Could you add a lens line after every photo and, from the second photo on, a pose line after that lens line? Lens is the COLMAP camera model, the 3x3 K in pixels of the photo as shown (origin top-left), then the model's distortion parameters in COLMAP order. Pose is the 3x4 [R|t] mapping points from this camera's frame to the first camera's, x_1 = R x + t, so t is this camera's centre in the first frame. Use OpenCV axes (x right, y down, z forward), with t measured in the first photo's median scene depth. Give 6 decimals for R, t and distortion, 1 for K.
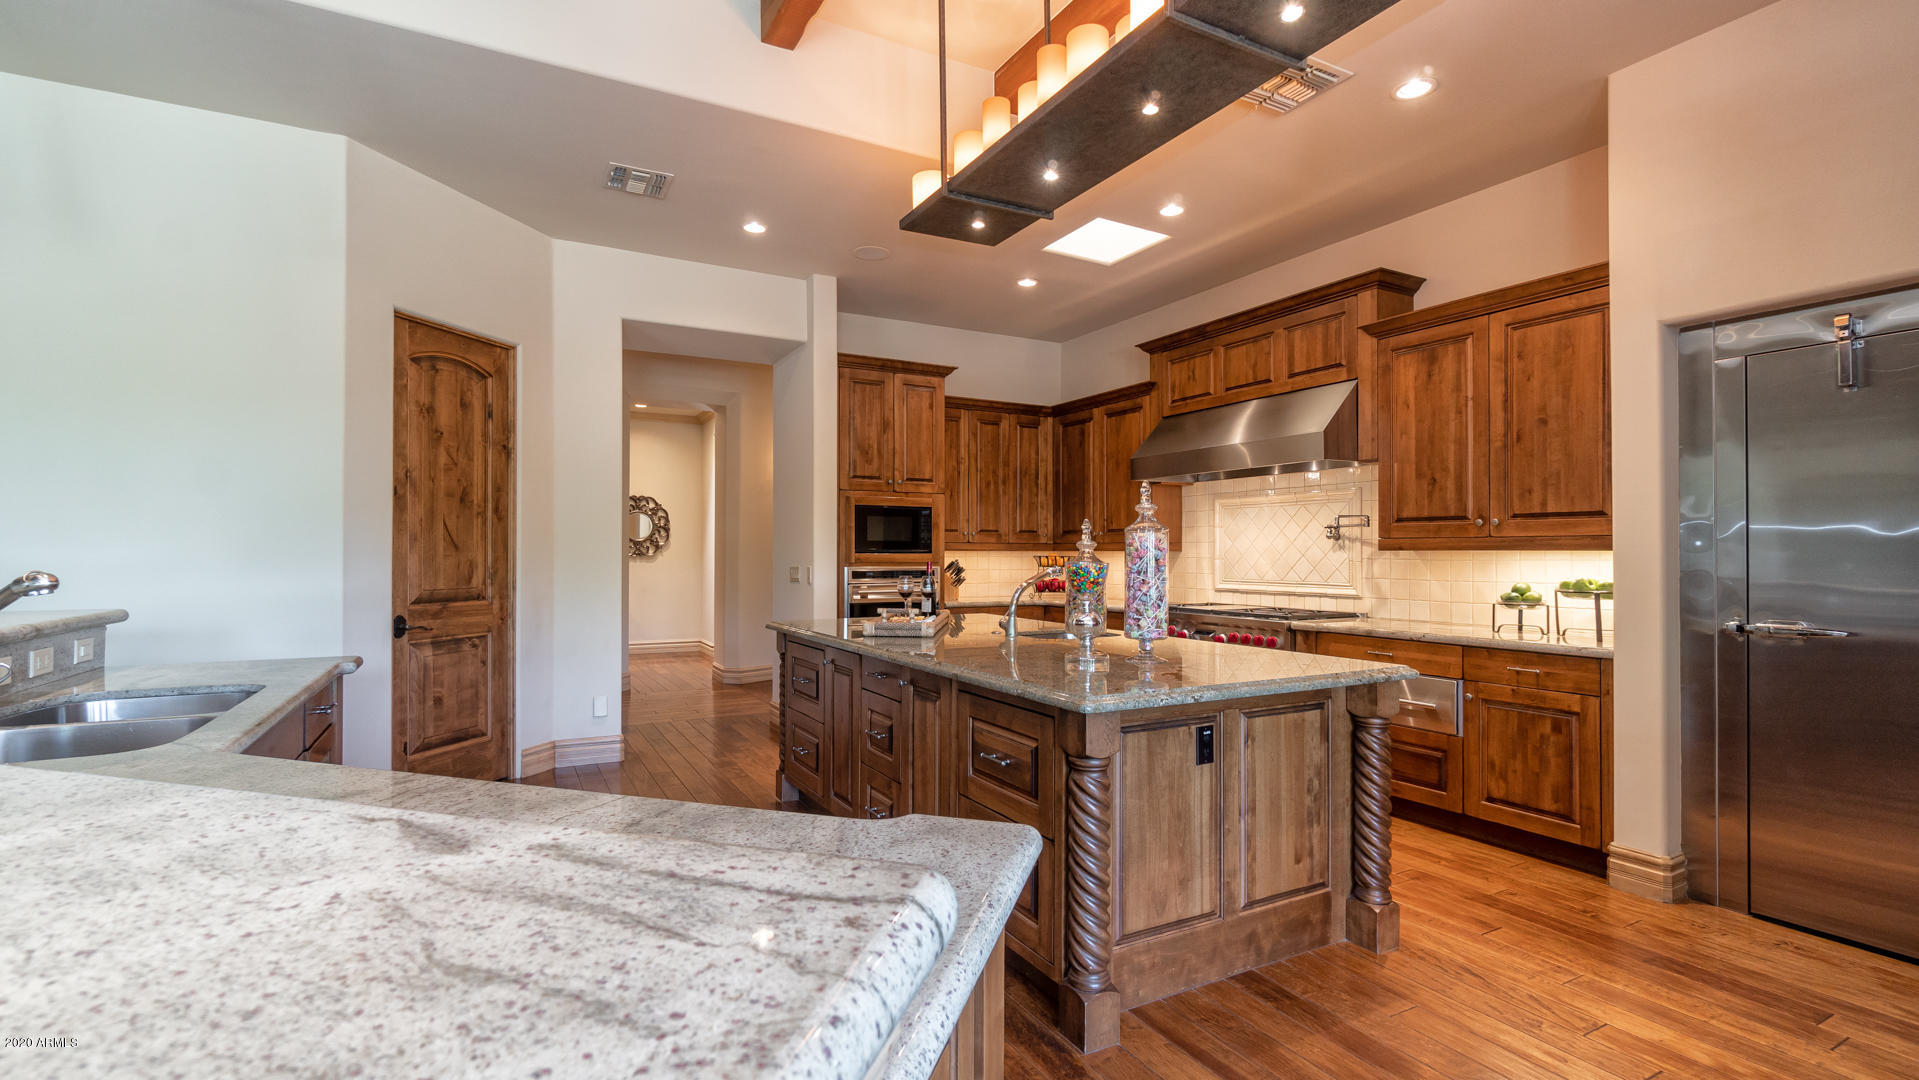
lens RADIAL K [[860.5, 0, 948.7], [0, 860.5, 546.0], [0, 0, 1]] dist [-0.000474, -0.000697]
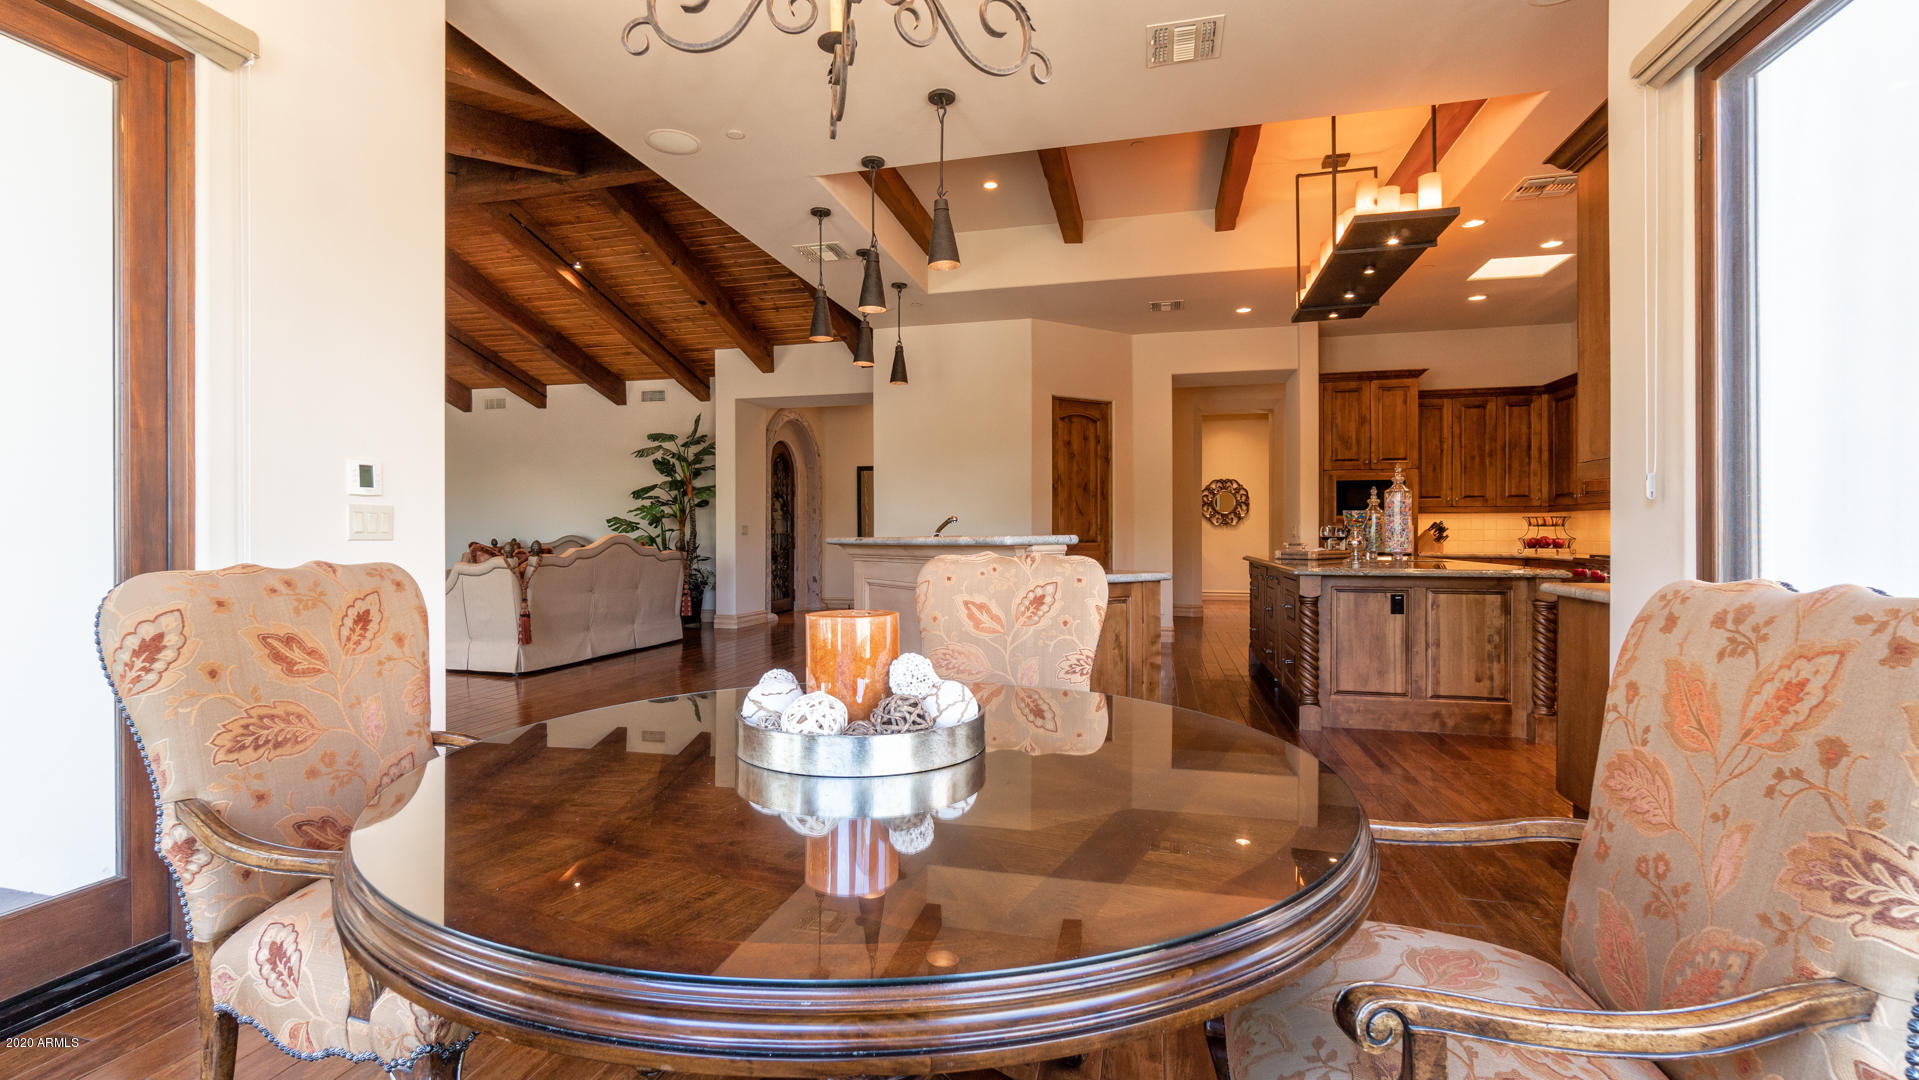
lens RADIAL K [[860.5, 0, 959.1], [0, 860.5, 533.9], [0, 0, 1]] dist [-0.000474, -0.000697]
pose [[0.753765, -0.004531, -0.657129, 0.438276], [0.011082, 0.999922, 0.005817, 0.029502], [0.657051, -0.011667, 0.753756, -0.568438]]
